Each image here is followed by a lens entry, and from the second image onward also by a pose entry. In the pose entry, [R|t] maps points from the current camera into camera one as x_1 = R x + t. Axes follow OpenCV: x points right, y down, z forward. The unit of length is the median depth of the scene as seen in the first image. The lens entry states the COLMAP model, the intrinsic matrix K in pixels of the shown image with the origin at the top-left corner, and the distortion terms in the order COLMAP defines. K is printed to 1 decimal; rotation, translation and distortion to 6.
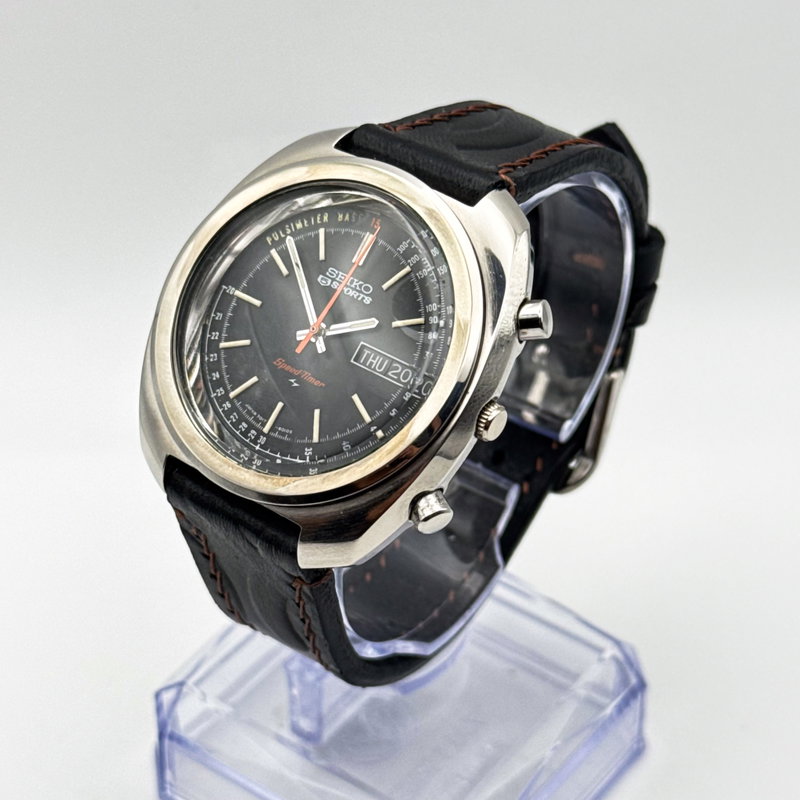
lens RADIAL K [[1559.2, 0, 400.0], [0, 1559.2, 400.0], [0, 0, 1]] dist [-0.294495, 0.147763]
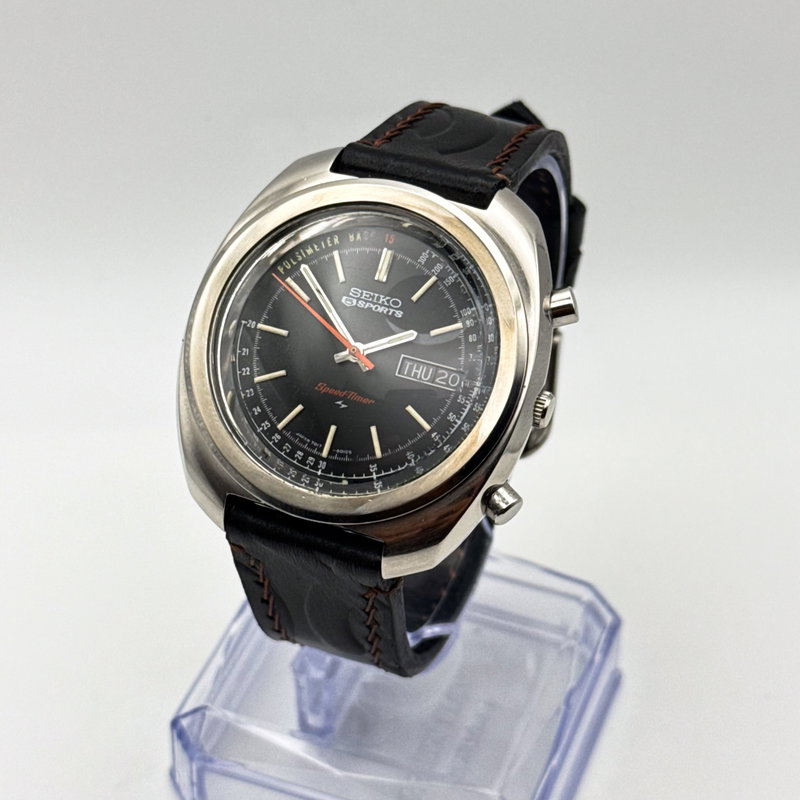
lens RADIAL K [[1559.2, 0, 400.0], [0, 1559.2, 400.0], [0, 0, 1]] dist [-0.294495, 0.147763]
pose [[0.961042, -0.174667, 0.214216, -0.249391], [0.165815, 0.984404, 0.058765, -0.067586], [-0.221140, -0.020955, 0.975017, -0.014153]]
